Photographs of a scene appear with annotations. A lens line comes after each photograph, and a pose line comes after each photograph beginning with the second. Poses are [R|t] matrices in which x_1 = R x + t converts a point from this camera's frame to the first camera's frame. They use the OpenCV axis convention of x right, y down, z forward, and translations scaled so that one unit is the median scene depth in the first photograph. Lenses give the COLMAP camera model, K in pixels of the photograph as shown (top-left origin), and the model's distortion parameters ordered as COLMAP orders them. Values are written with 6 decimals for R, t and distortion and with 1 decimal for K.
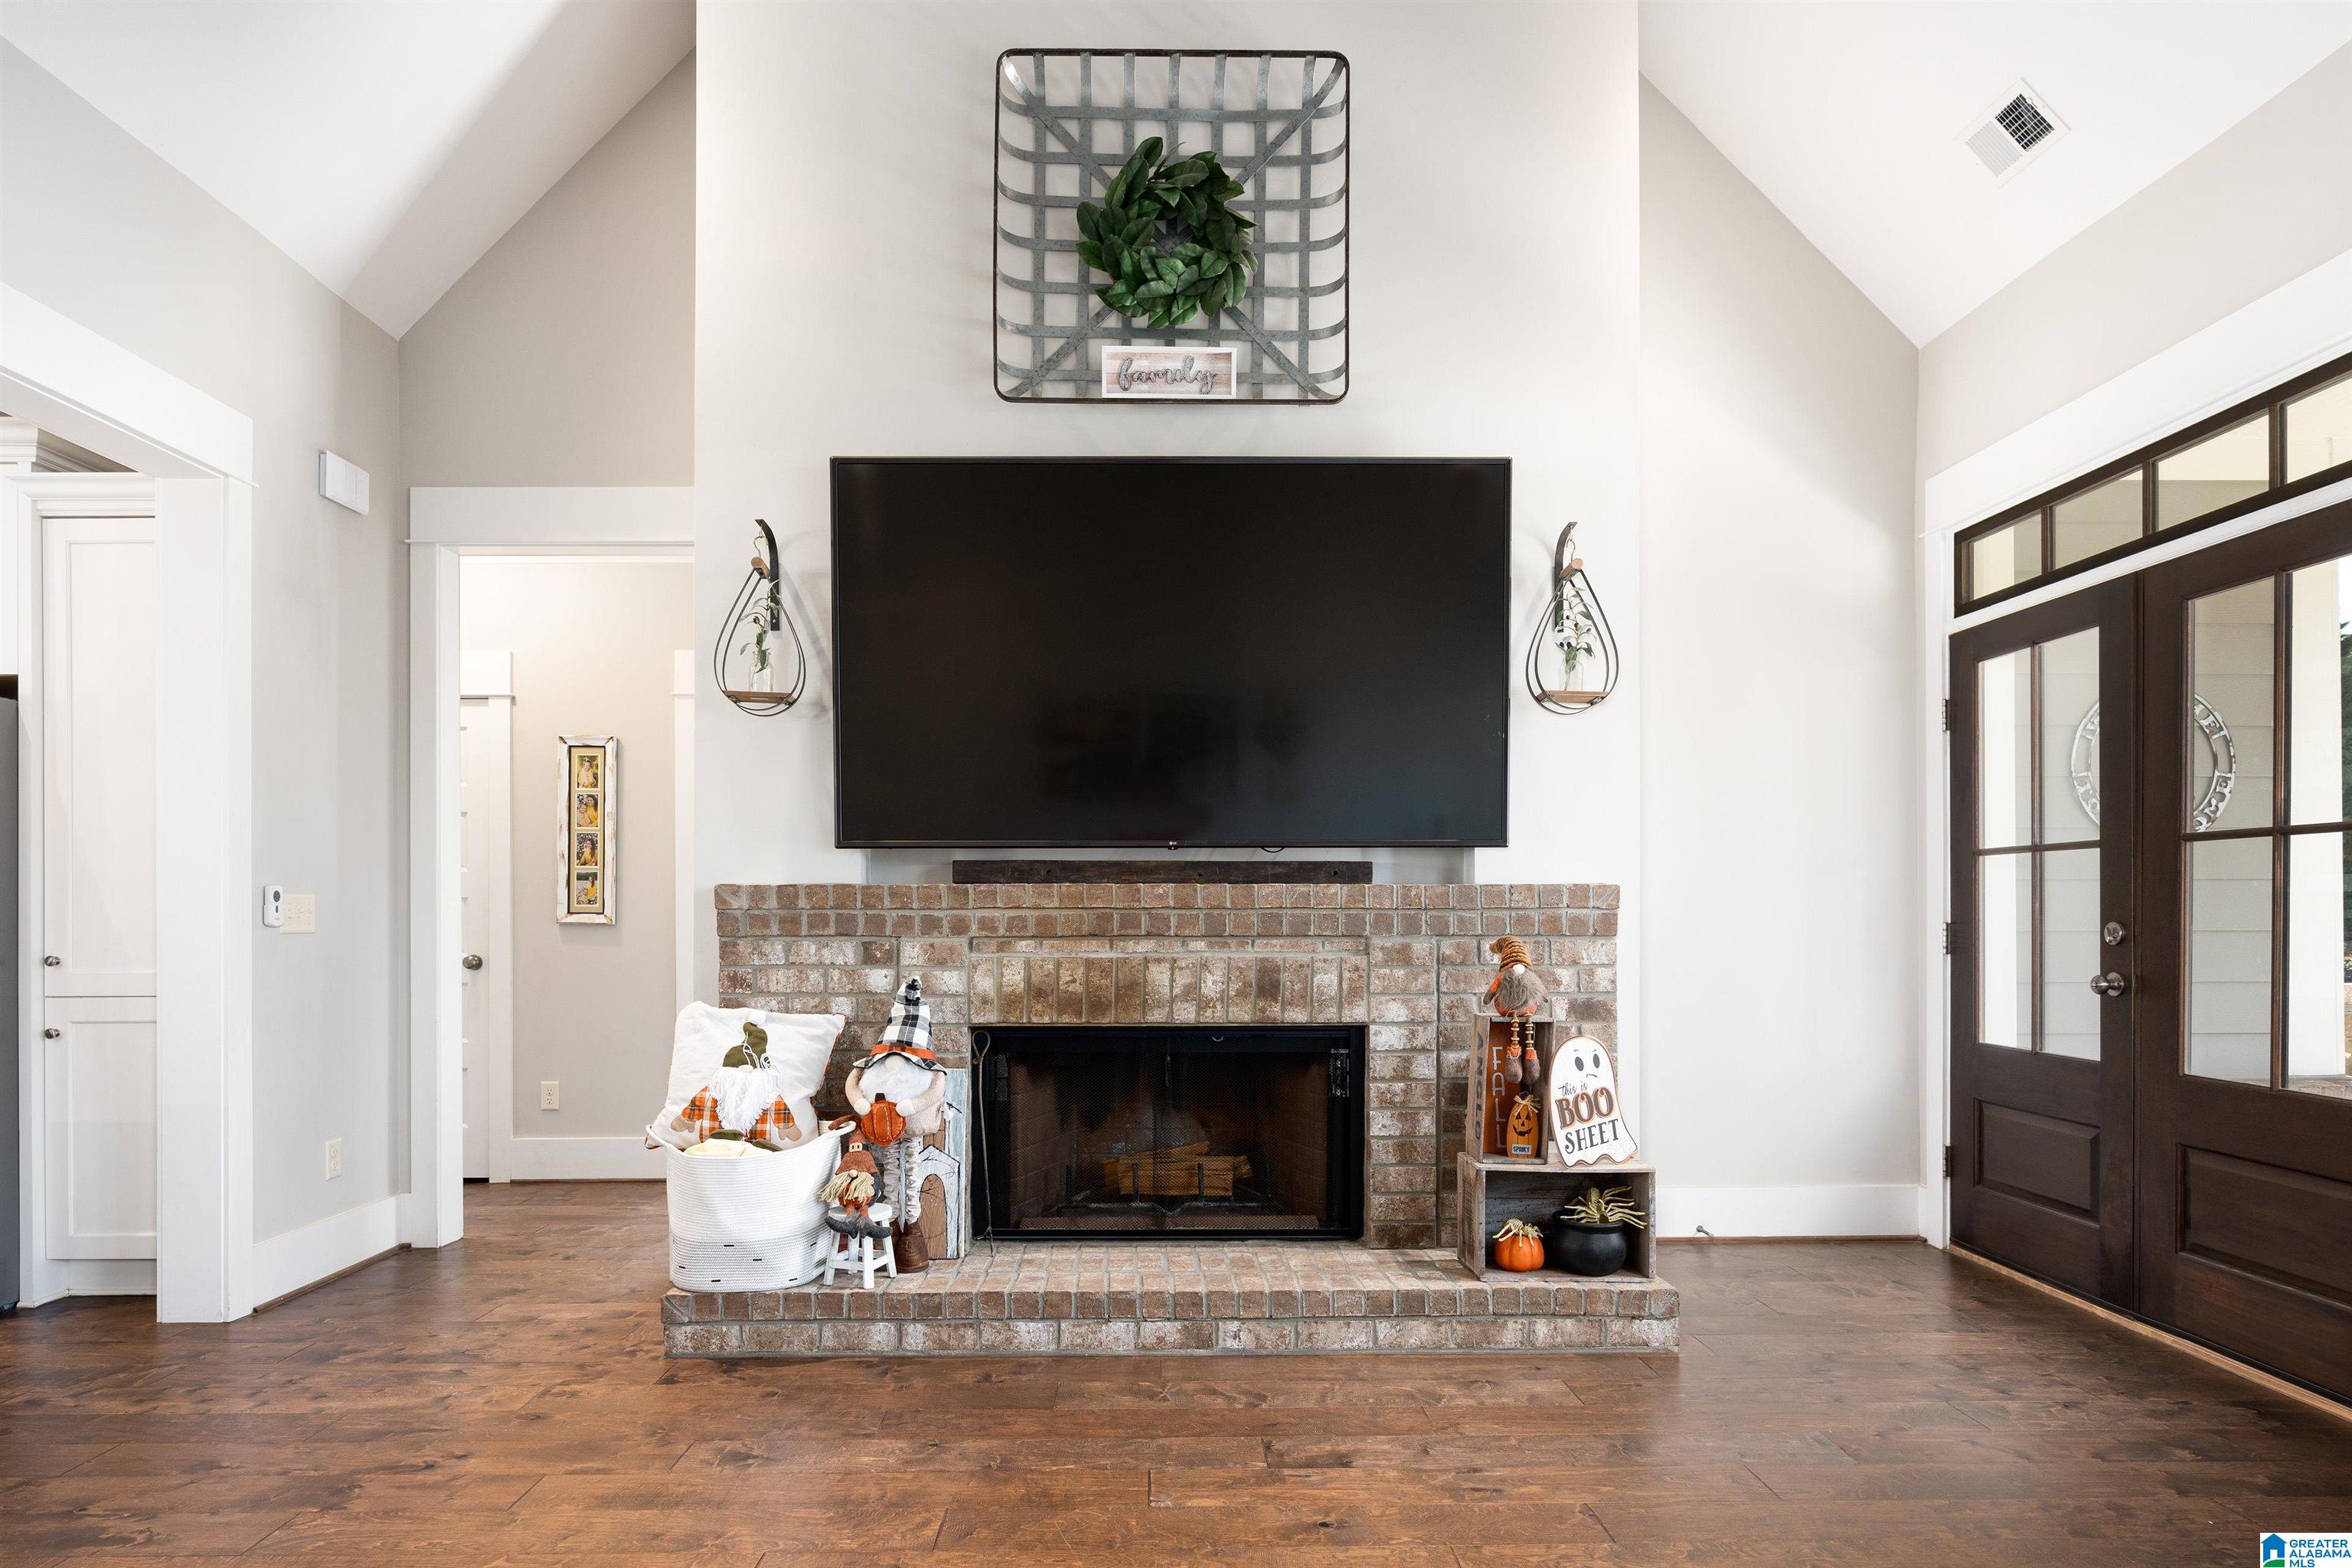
lens RADIAL K [[1325.2, 0, 1168.4], [0, 1325.2, 917.2], [0, 0, 1]] dist [-0.007876, 0.002543]
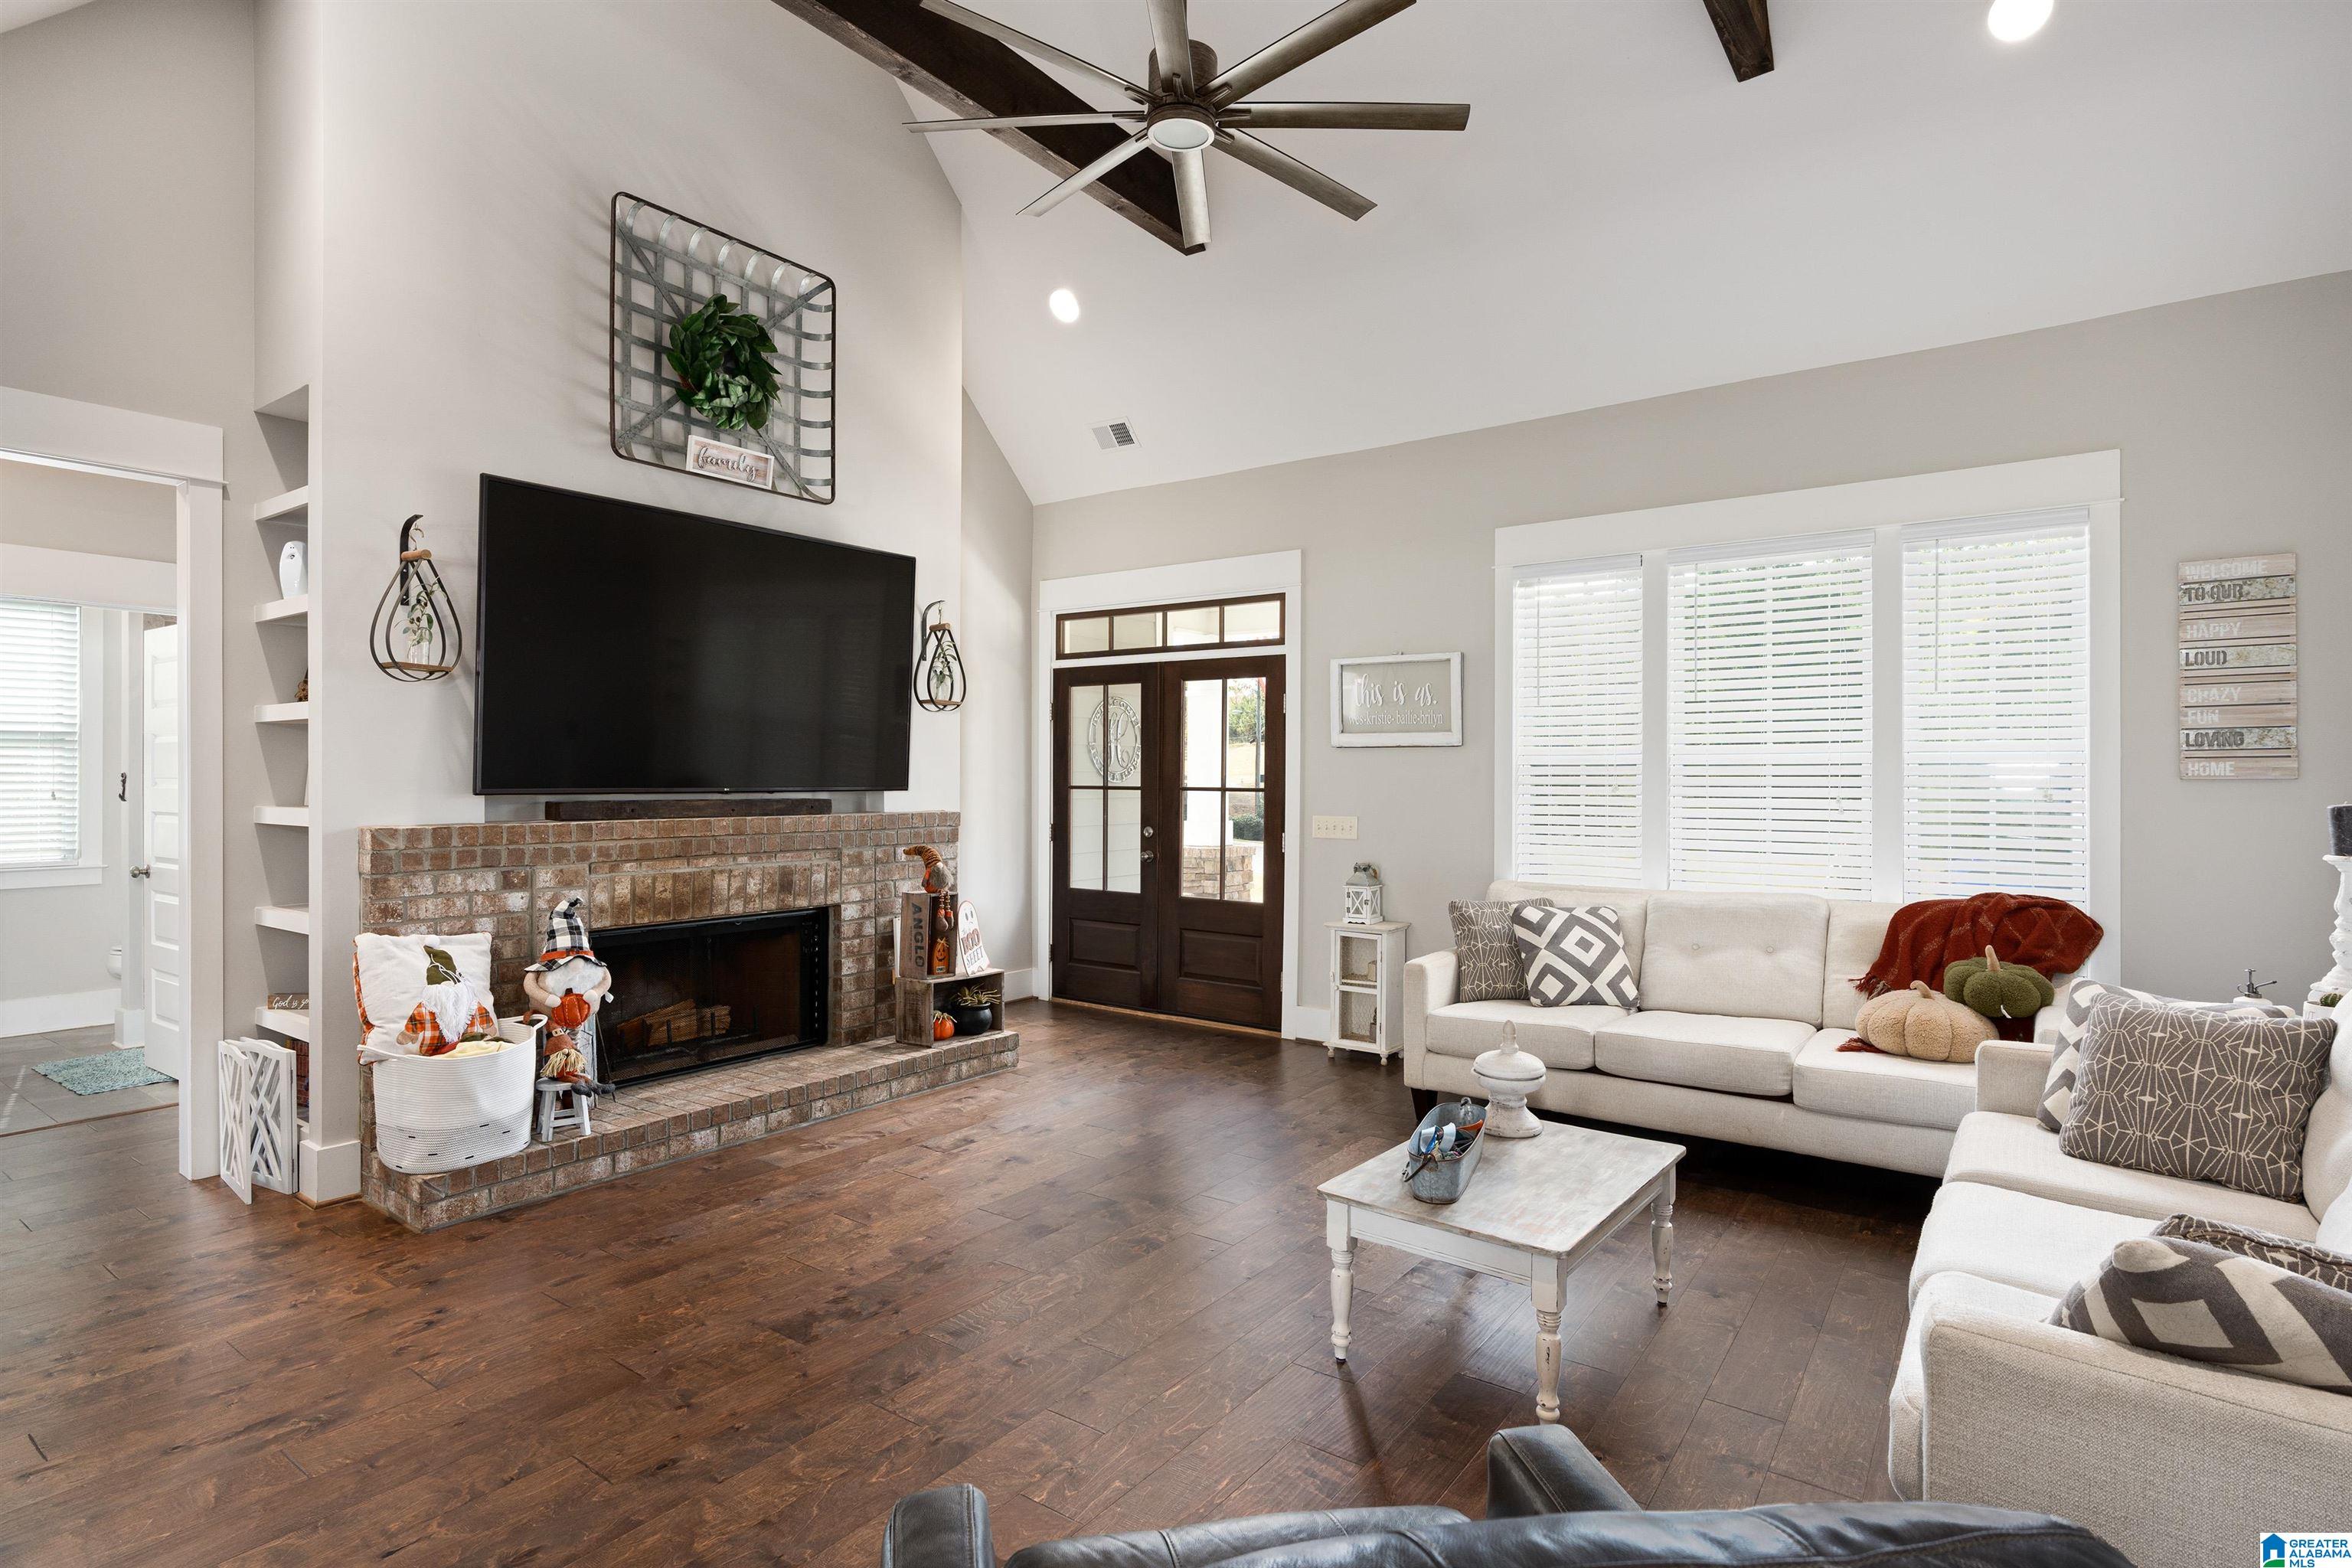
lens RADIAL K [[1205.8, 0, 1173.5], [0, 1205.8, 781.0], [0, 0, 1]] dist [0.000976, -0.000637]
pose [[0.597329, -0.000599, 0.801996, -0.759045], [-0.003438, 0.999989, 0.003307, -0.071210], [-0.801989, -0.004732, 0.597320, -0.168297]]
